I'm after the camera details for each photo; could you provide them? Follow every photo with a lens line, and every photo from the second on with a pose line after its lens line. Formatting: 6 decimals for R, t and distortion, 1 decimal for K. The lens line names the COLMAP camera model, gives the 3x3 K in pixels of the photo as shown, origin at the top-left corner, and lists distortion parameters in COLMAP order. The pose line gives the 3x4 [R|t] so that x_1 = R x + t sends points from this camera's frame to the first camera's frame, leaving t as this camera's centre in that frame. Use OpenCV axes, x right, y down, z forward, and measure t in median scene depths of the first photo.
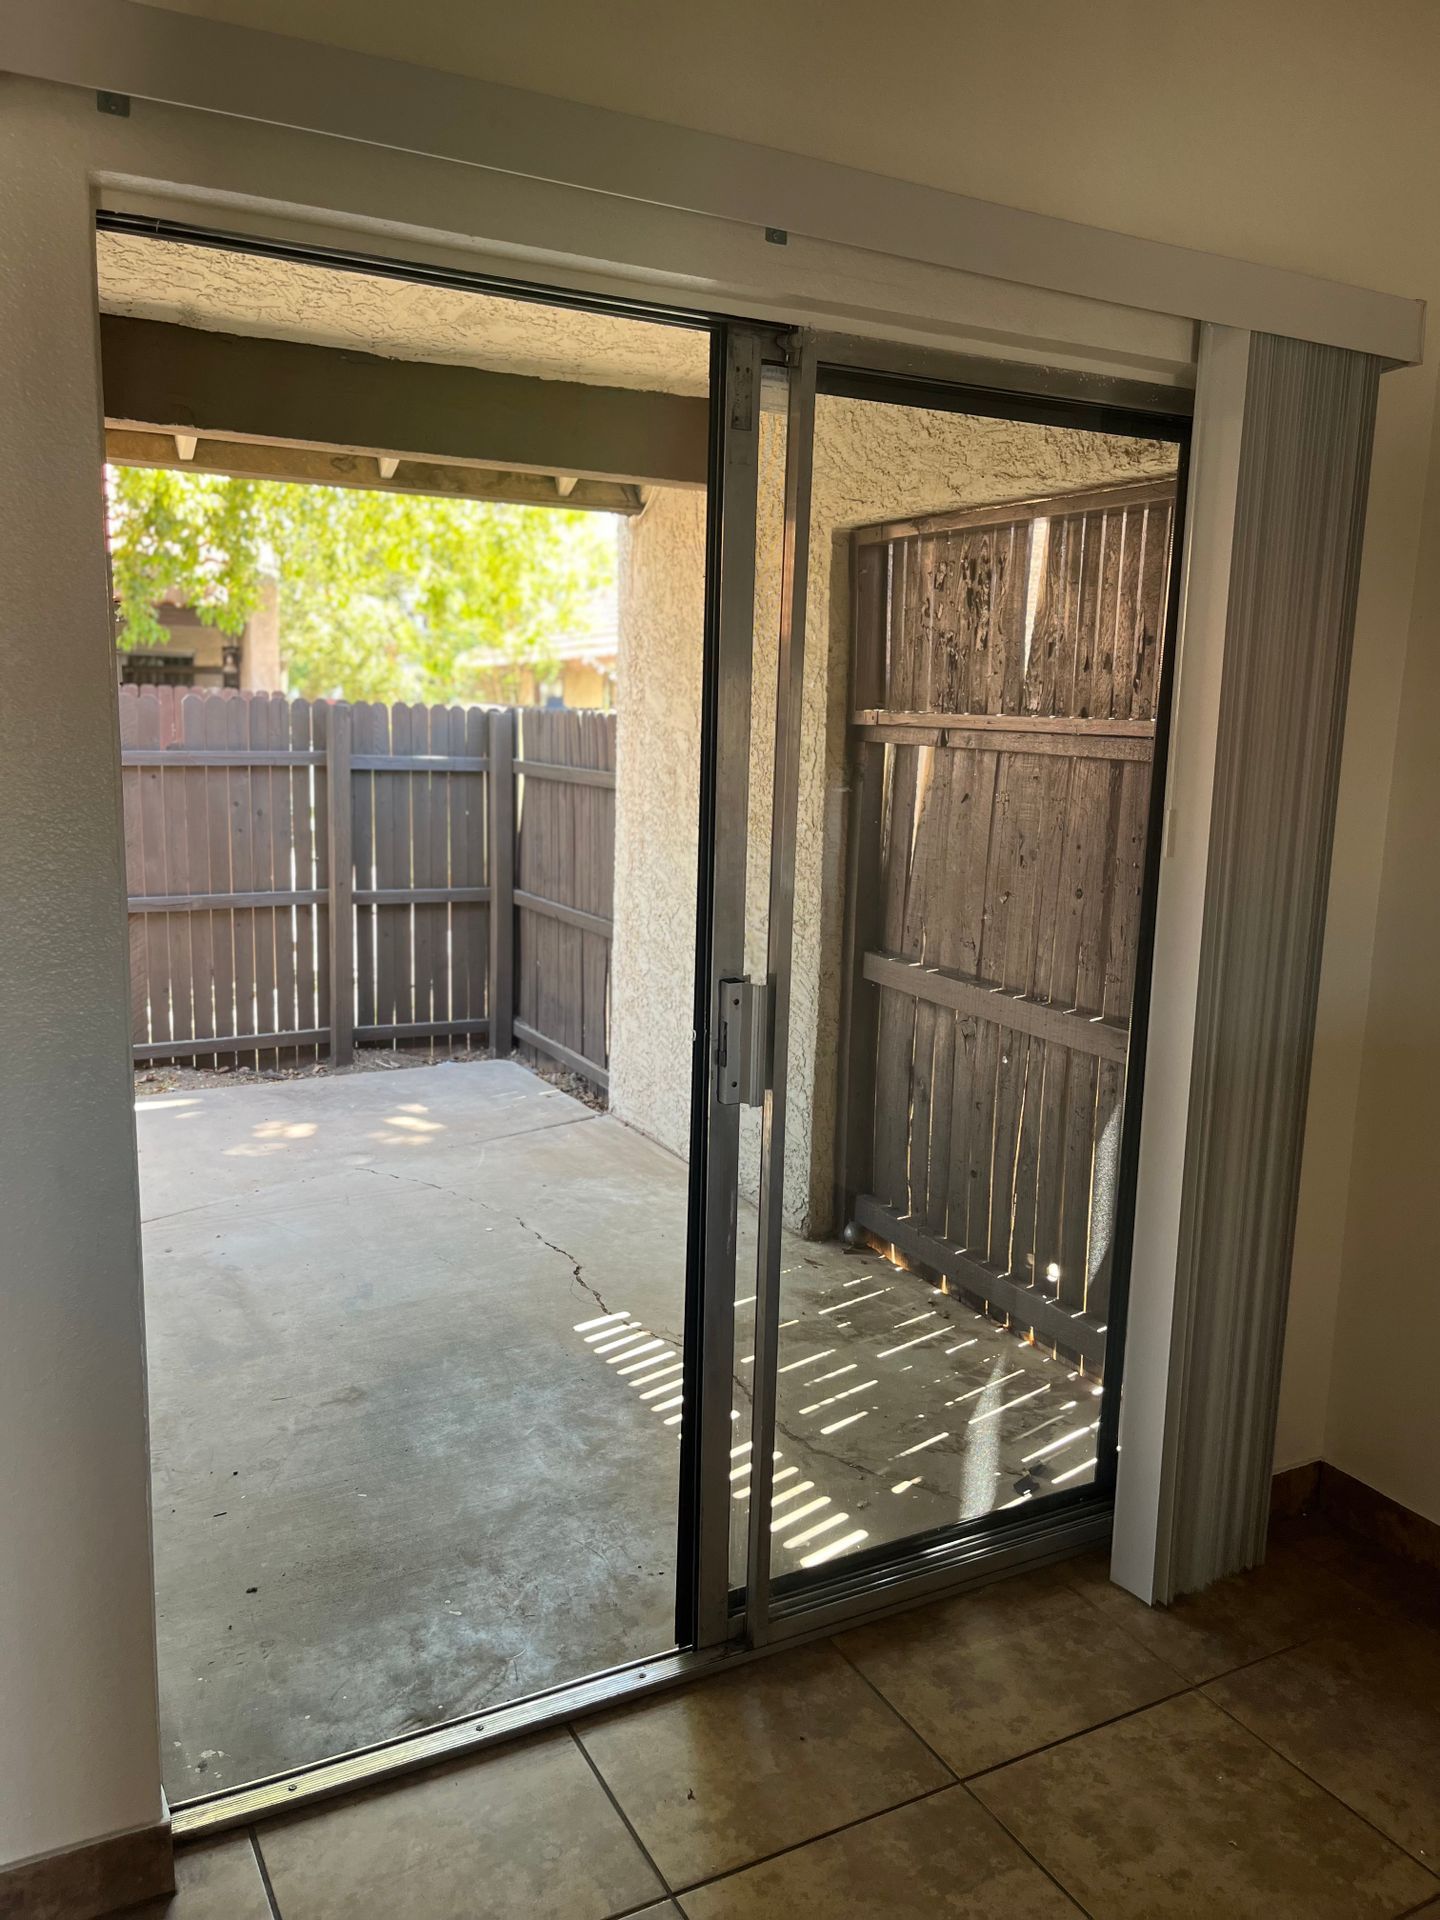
lens RADIAL K [[1454.5, 0, 712.7], [0, 1454.5, 965.9], [0, 0, 1]] dist [0.001340, -0.008187]
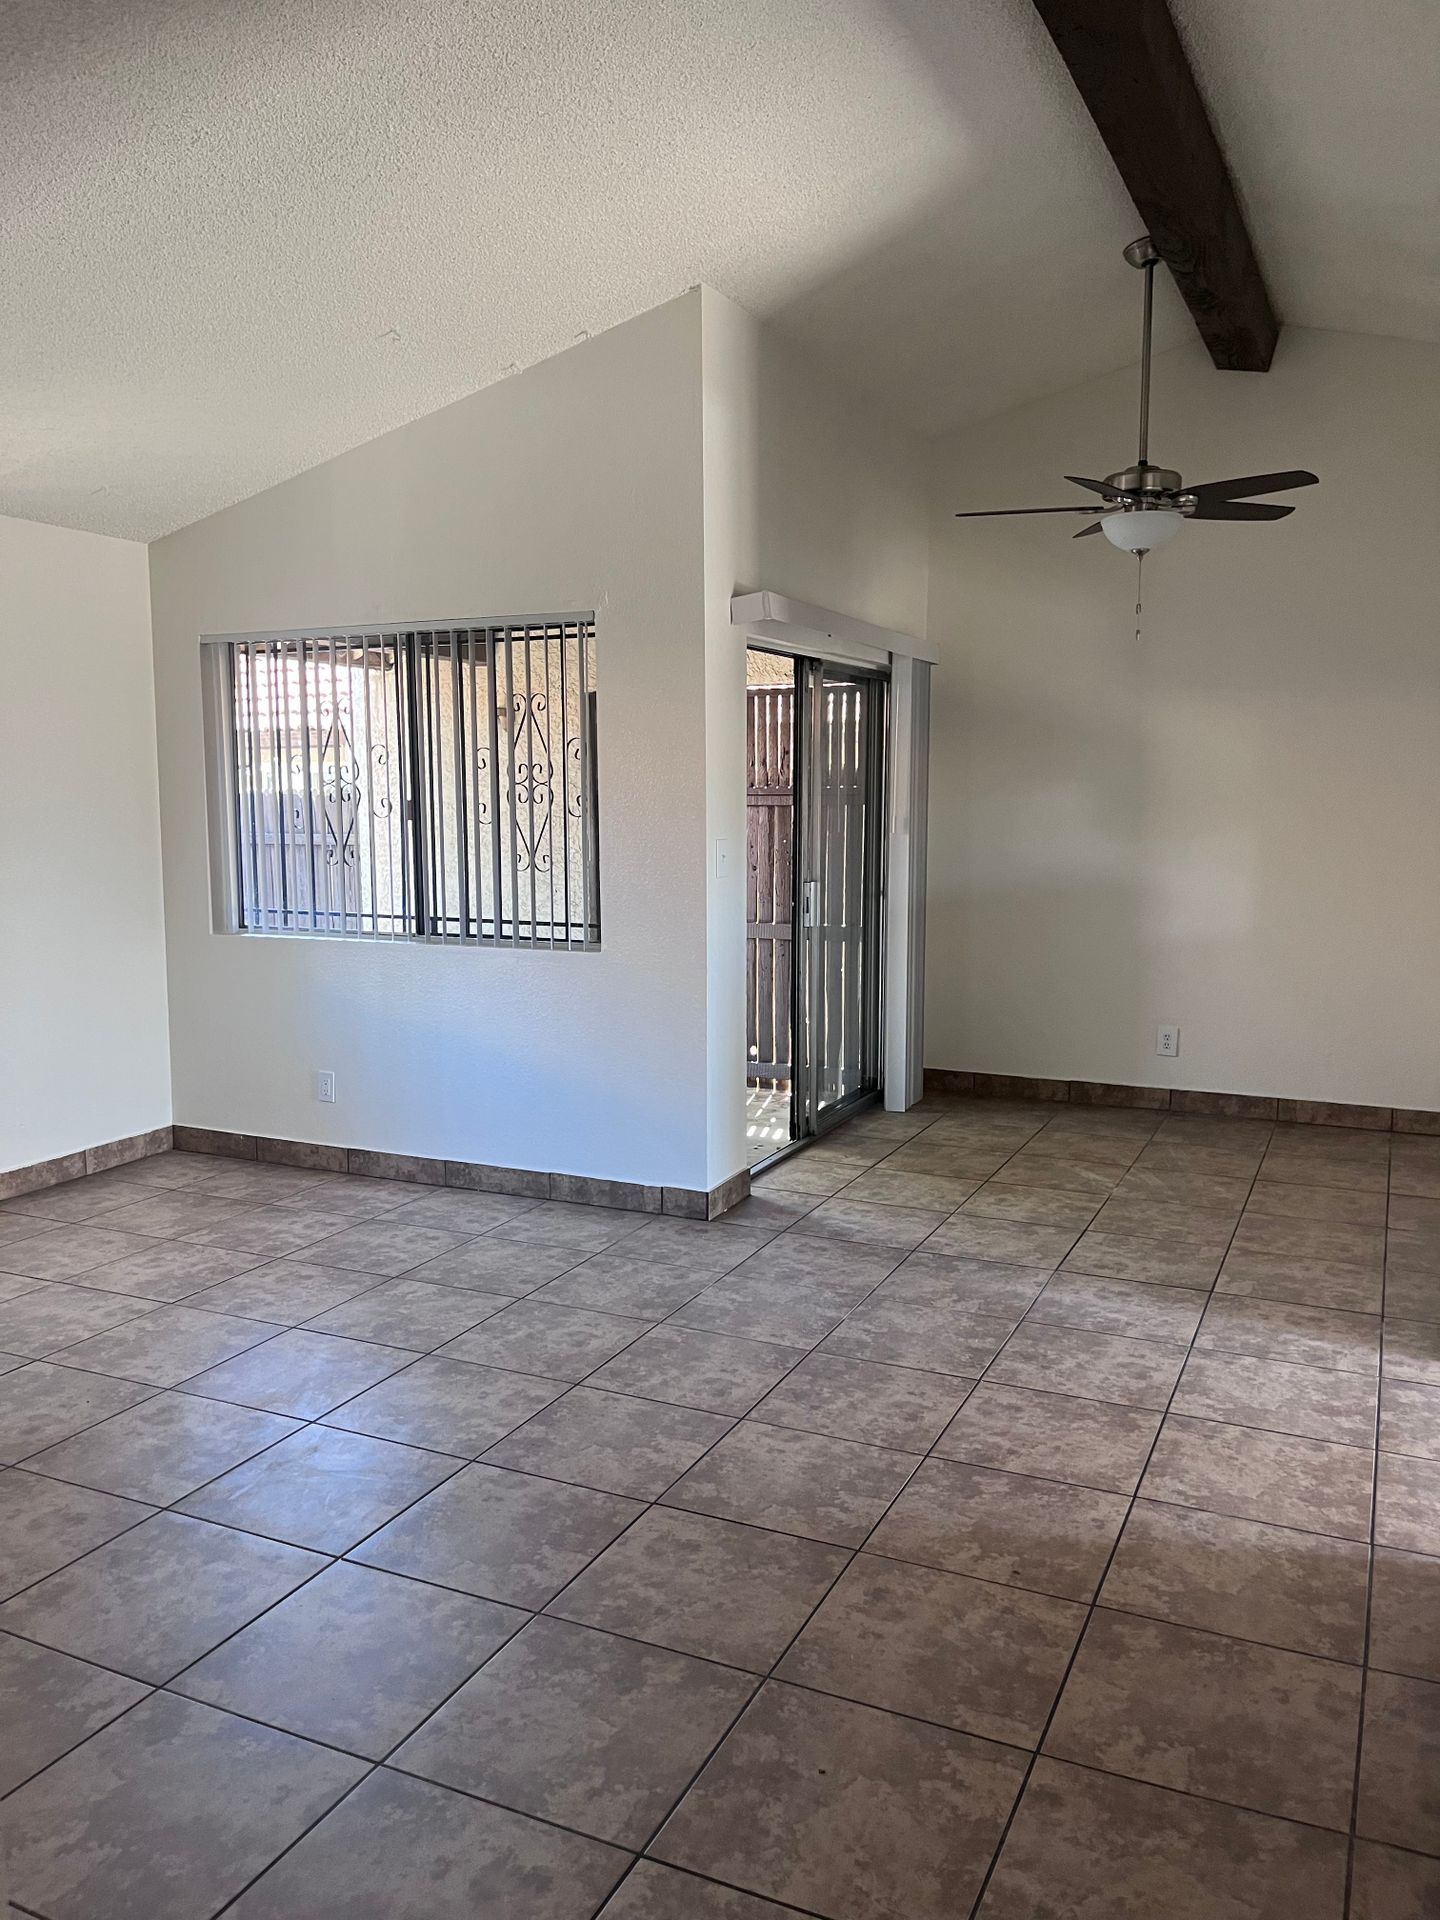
lens RADIAL K [[1454.5, 0, 725.7], [0, 1454.5, 960.4], [0, 0, 1]] dist [0.001340, -0.008187]
pose [[0.798645, -0.093751, 0.594455, -1.780182], [0.122148, 0.992483, -0.007581, 0.162647], [-0.589276, 0.078666, 0.804093, -1.149988]]
